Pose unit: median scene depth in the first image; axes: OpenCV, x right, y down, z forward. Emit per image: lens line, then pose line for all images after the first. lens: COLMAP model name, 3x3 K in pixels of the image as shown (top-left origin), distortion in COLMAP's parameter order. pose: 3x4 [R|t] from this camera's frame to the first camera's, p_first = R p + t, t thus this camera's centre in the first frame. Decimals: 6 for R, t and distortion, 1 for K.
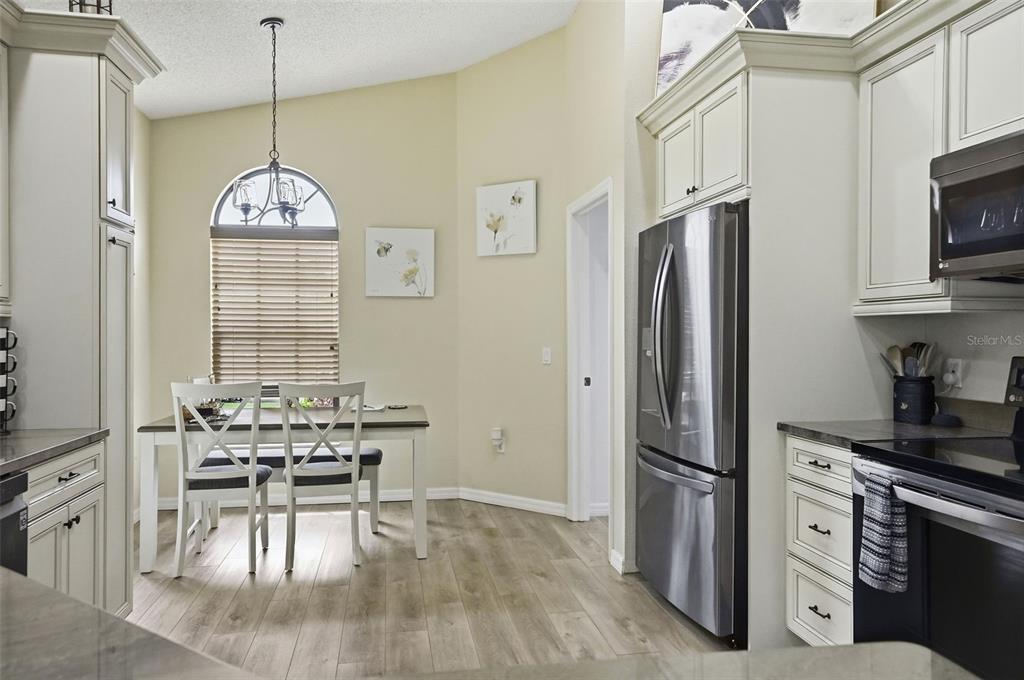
lens RADIAL K [[725.9, 0, 511.3], [0, 725.9, 333.8], [0, 0, 1]] dist [-0.017226, 0.045069]
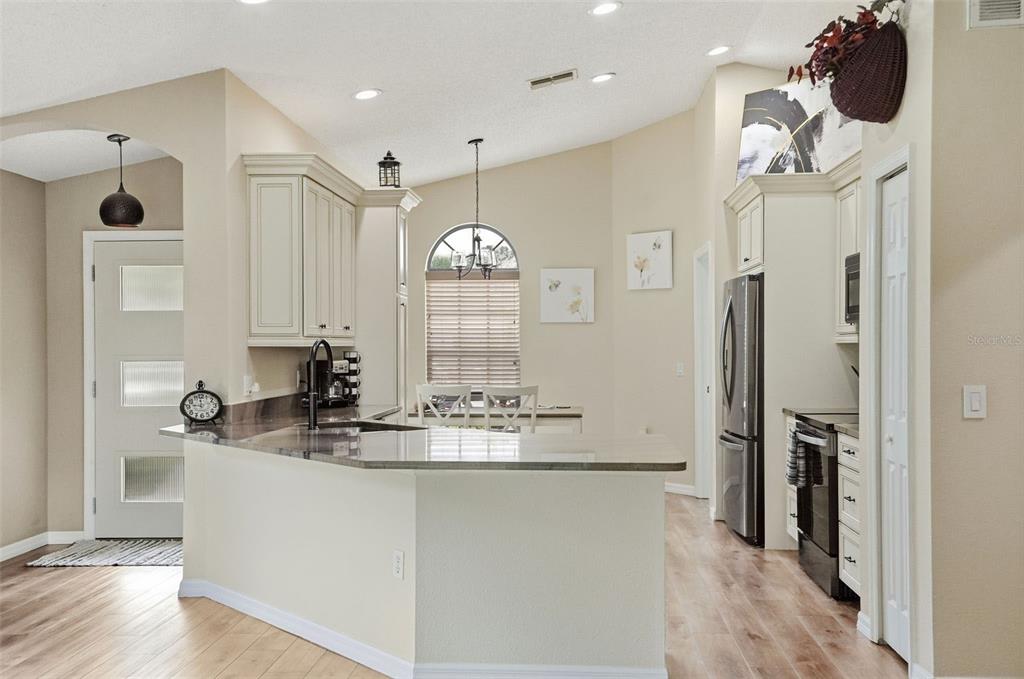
lens RADIAL K [[966.1, 0, 511.0], [0, 966.1, 345.0], [0, 0, 1]] dist [0.054681, 0.000005]
pose [[0.971912, -0.003576, -0.235315, 0.216730], [0.003287, 0.999993, -0.001622, -0.014599], [0.235320, 0.000803, 0.971918, -0.965939]]
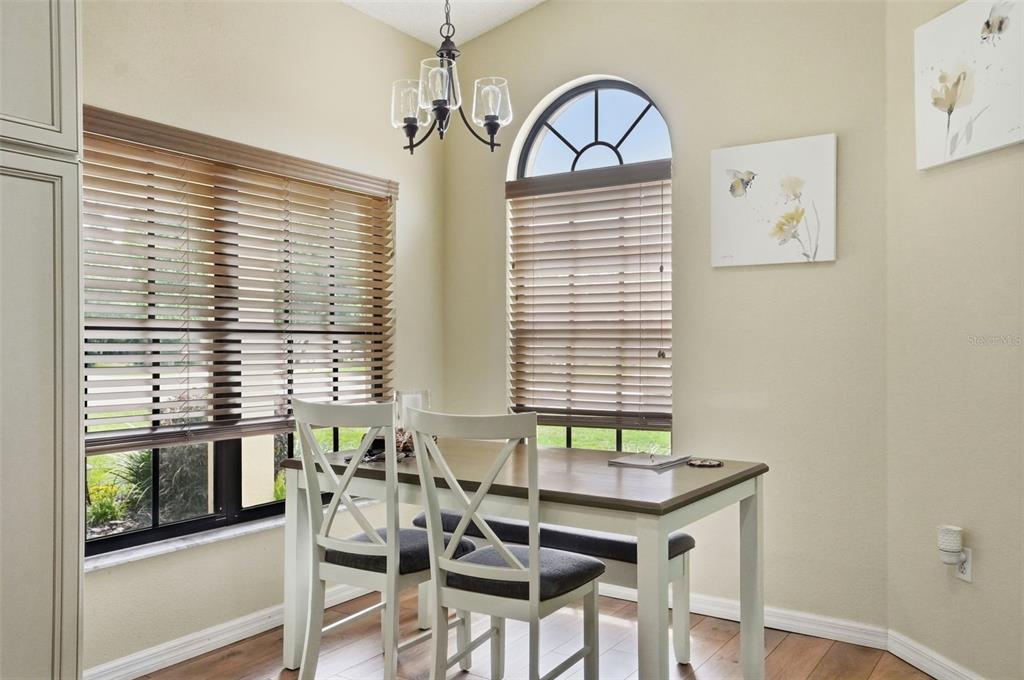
lens RADIAL K [[818.3, 0, 506.3], [0, 818.3, 351.9], [0, 0, 1]] dist [0.034579, 0.001913]
pose [[0.728556, 0.006322, -0.684957, 0.196423], [-0.001393, 0.999969, 0.007747, 0.017692], [0.684985, -0.004690, 0.728542, 0.581754]]
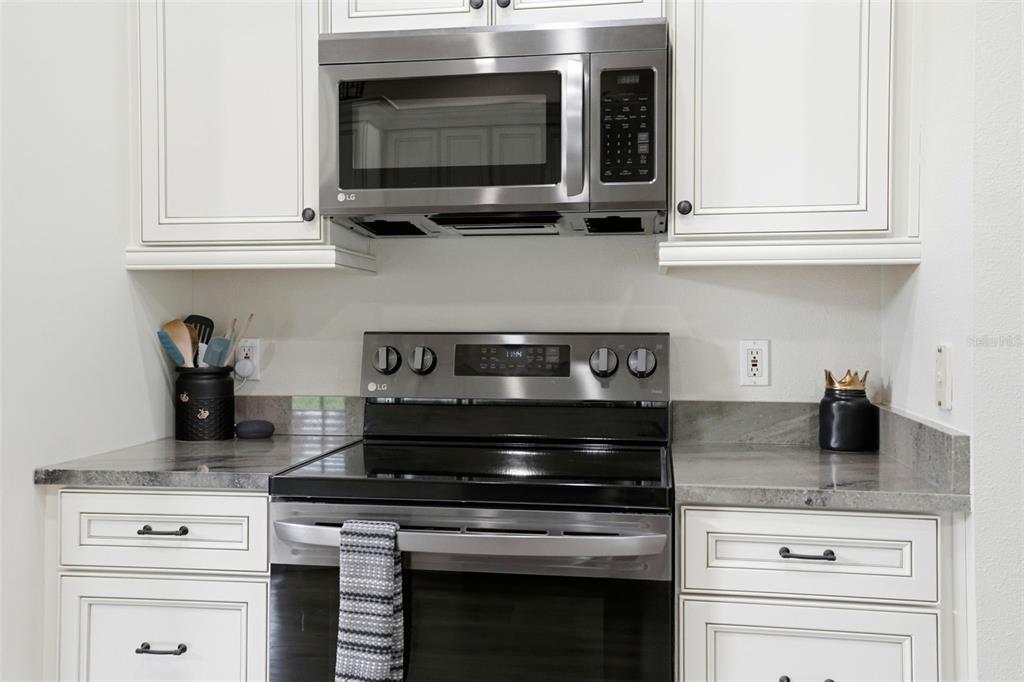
lens RADIAL K [[938.5, 0, 493.4], [0, 938.5, 341.3], [0, 0, 1]] dist [0.077976, 0.000167]
pose [[0.320432, -0.015338, 0.947147, -0.122232], [-0.000430, 0.999866, 0.016337, 0.016166], [-0.947271, -0.005642, 0.320382, 0.362593]]
